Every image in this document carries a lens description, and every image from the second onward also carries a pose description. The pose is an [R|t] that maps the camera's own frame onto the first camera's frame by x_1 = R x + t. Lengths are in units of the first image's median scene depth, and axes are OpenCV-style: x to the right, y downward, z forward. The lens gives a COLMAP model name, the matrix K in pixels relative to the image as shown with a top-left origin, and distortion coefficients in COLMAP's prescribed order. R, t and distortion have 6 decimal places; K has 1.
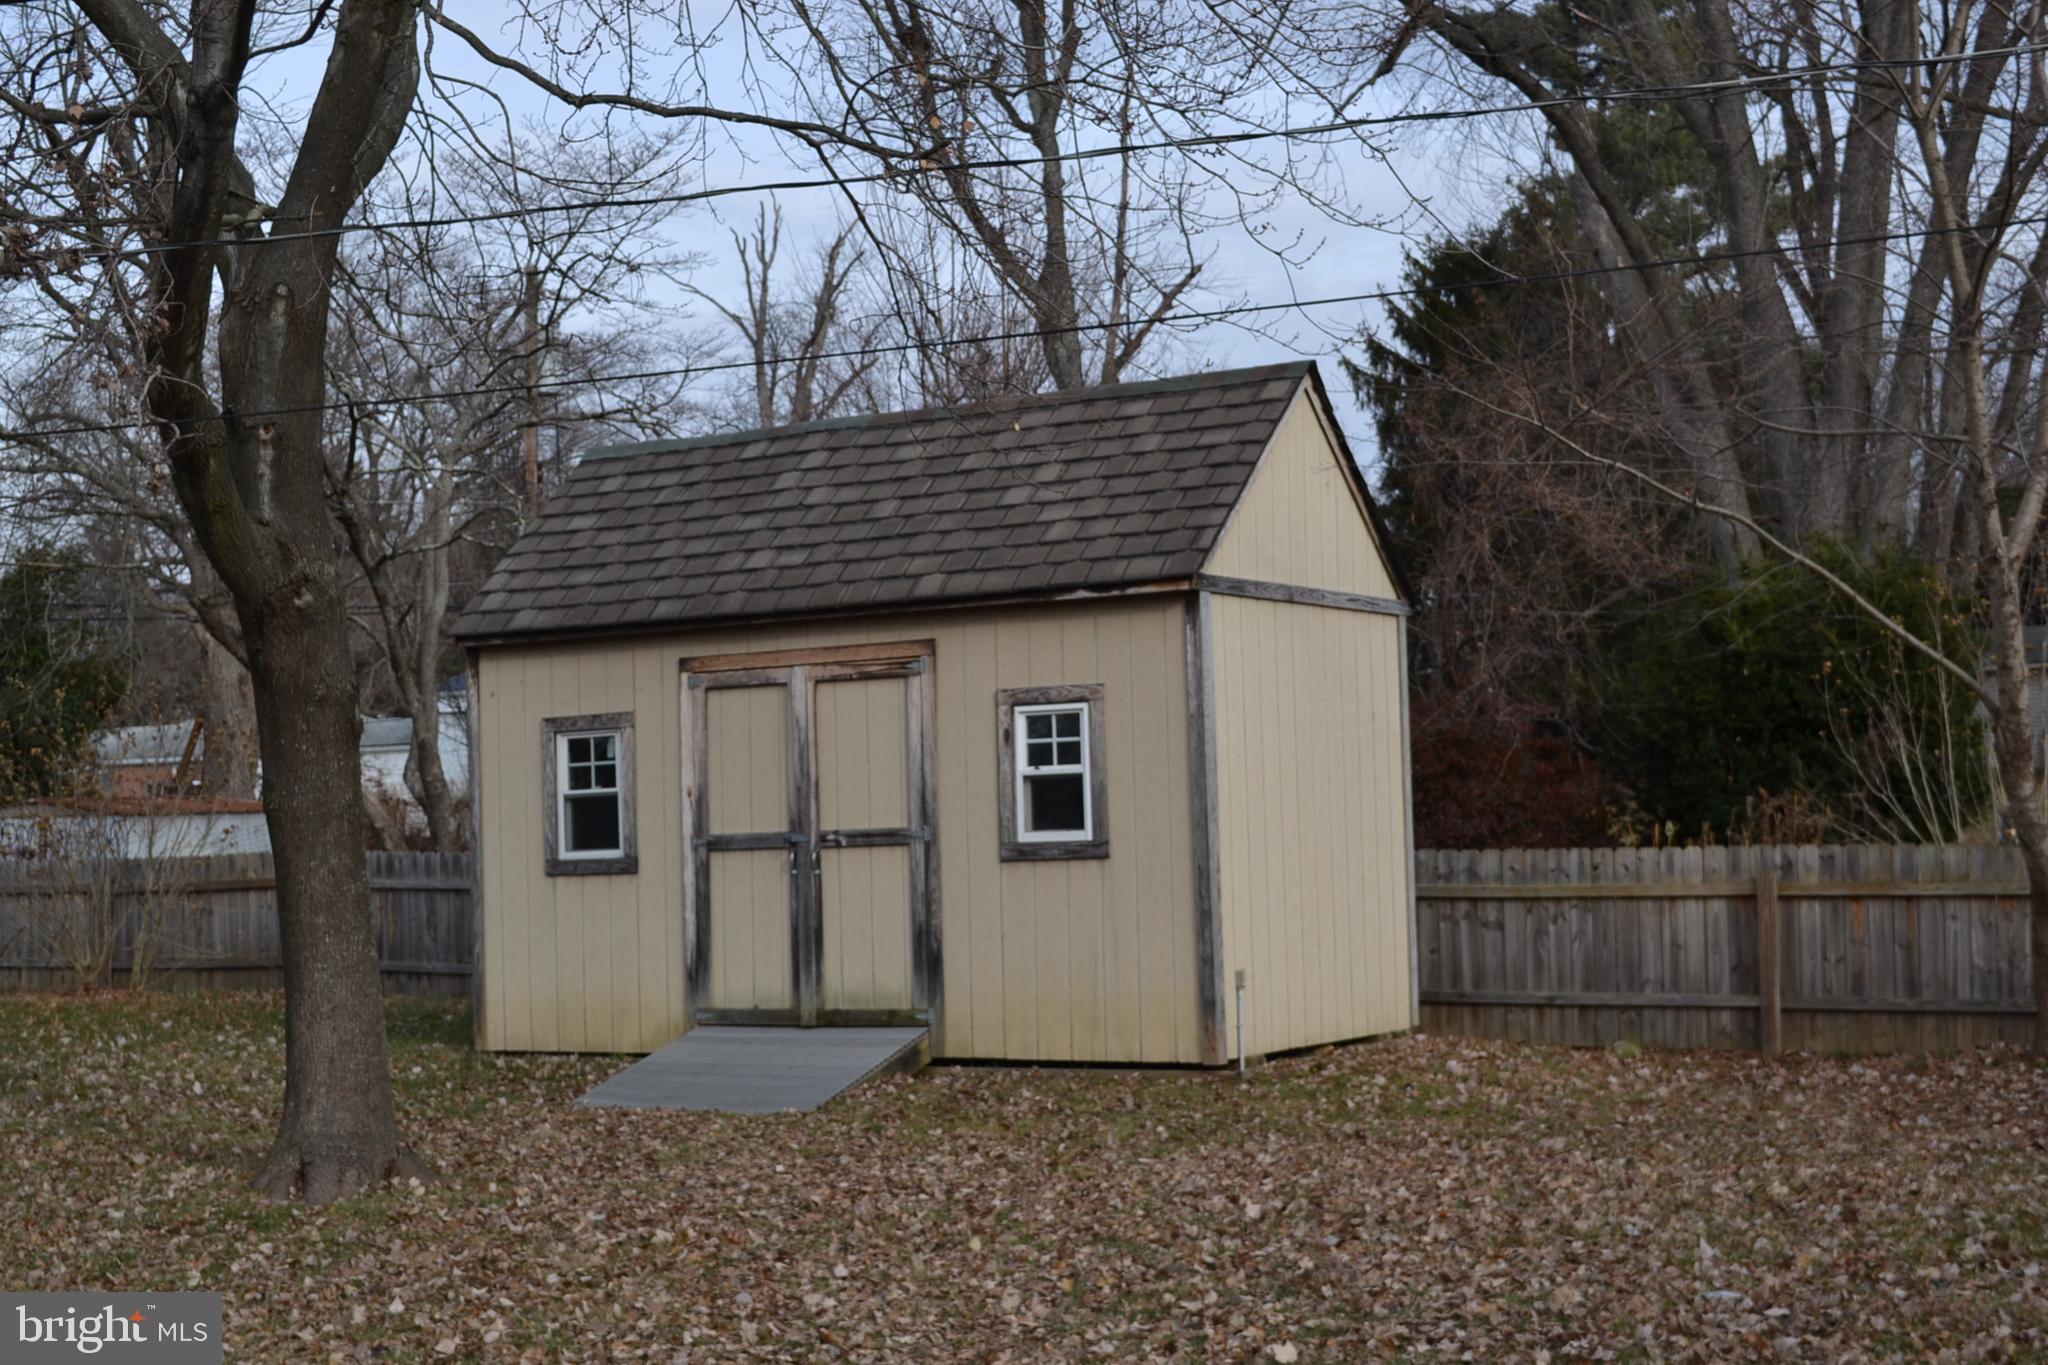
lens RADIAL K [[2849.7, 0, 1024.0], [0, 2849.7, 682.5], [0, 0, 1]] dist [-0.015152, 0.007776]
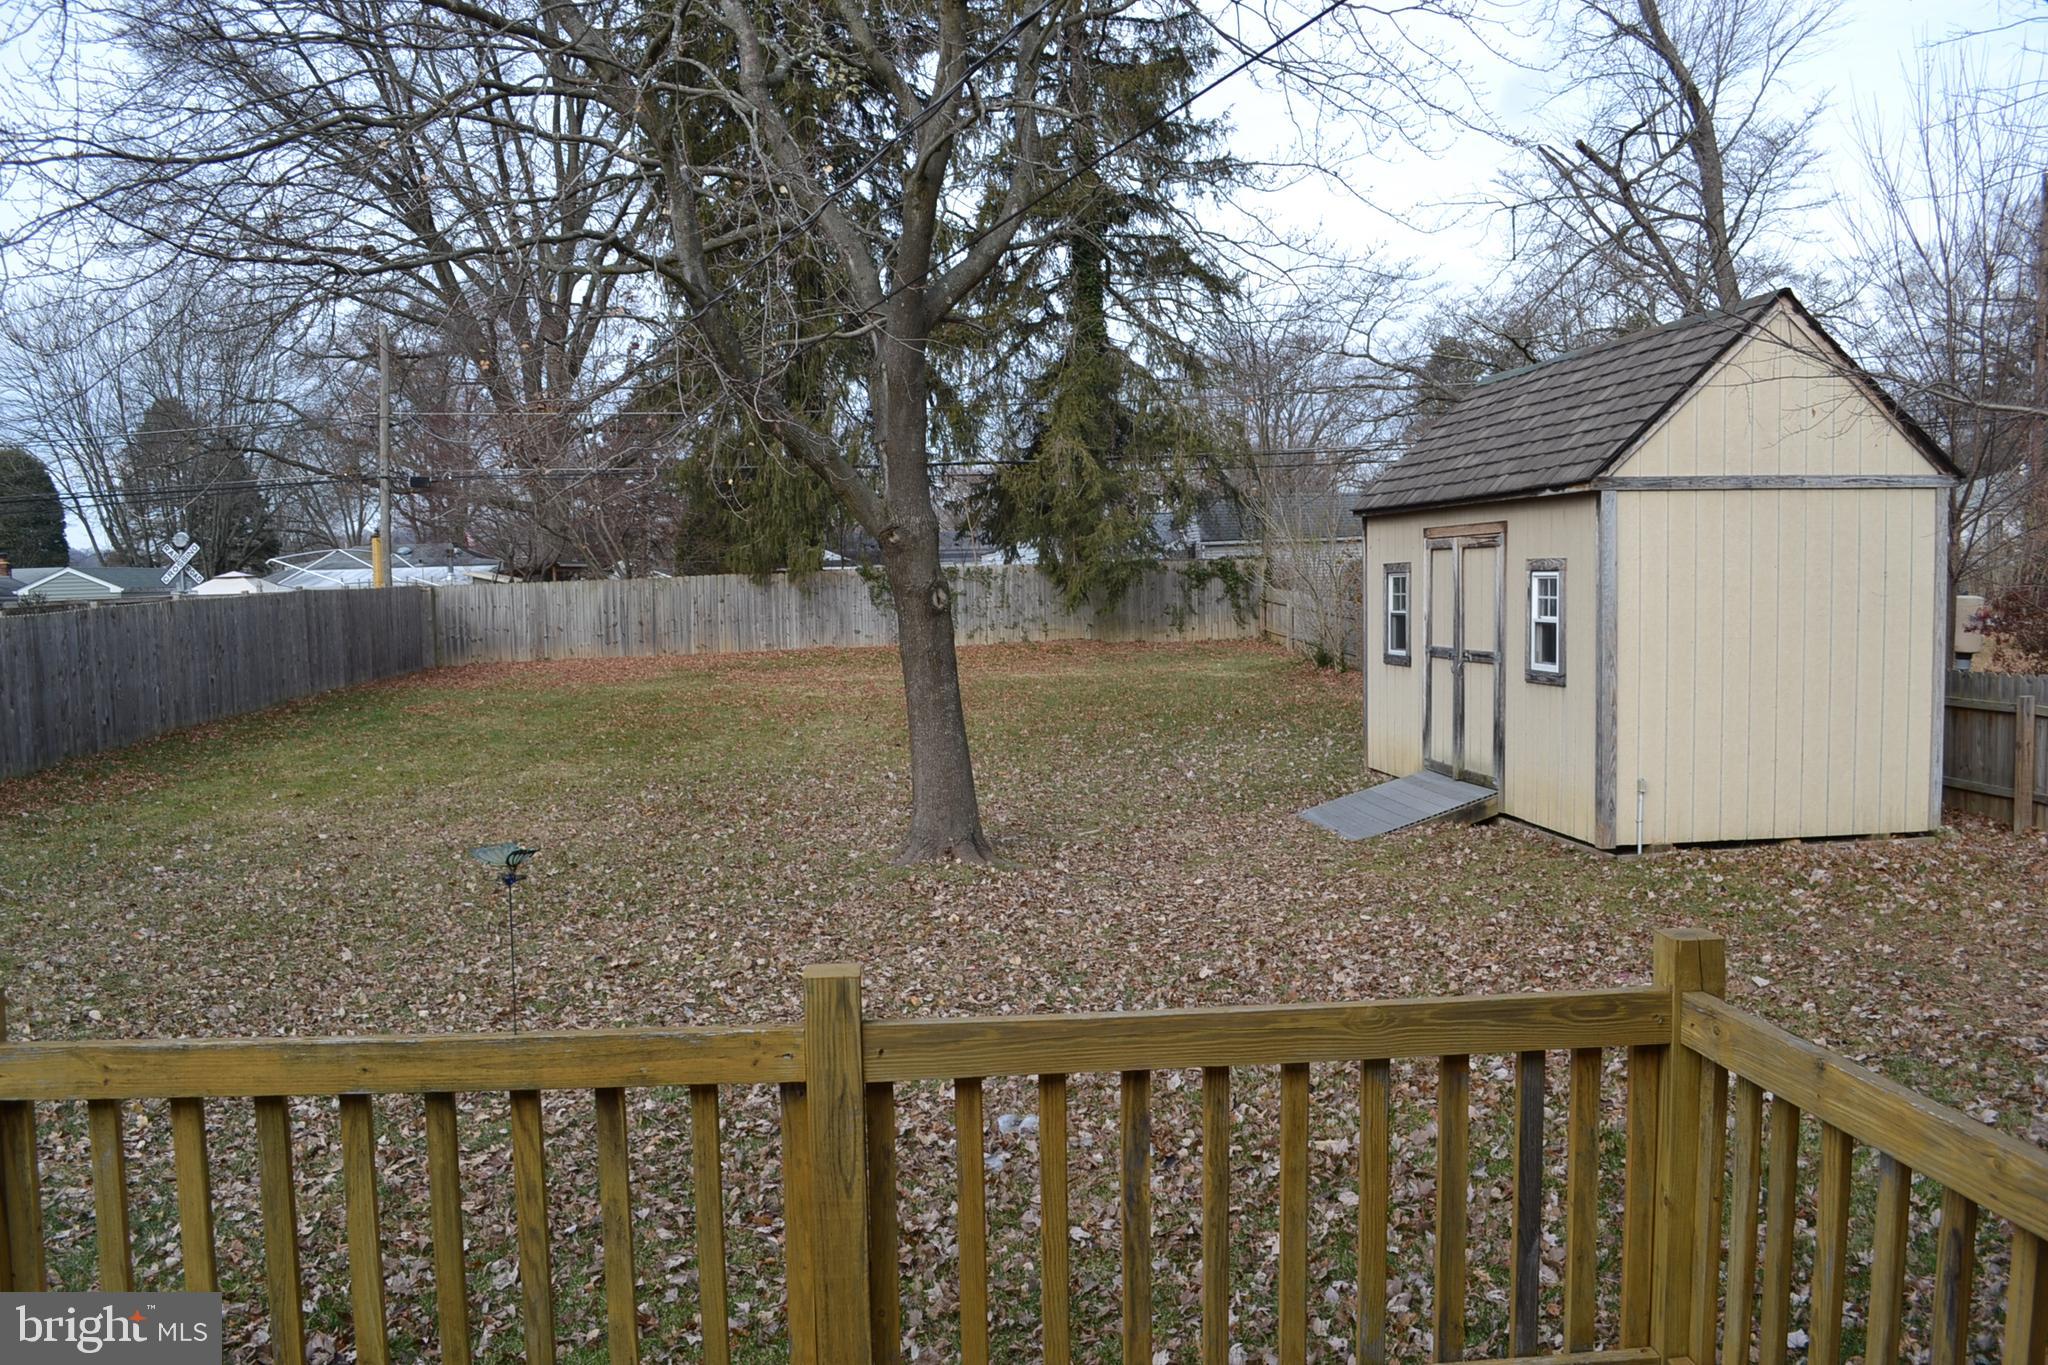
lens RADIAL K [[1640.9, 0, 1024.6], [0, 1640.9, 696.4], [0, 0, 1]] dist [-0.072418, 0.000311]
pose [[0.616568, 0.073715, -0.783843, 0.450437], [0.046106, 0.990518, 0.129418, -0.043542], [0.785950, -0.115935, 0.607323, 0.303953]]
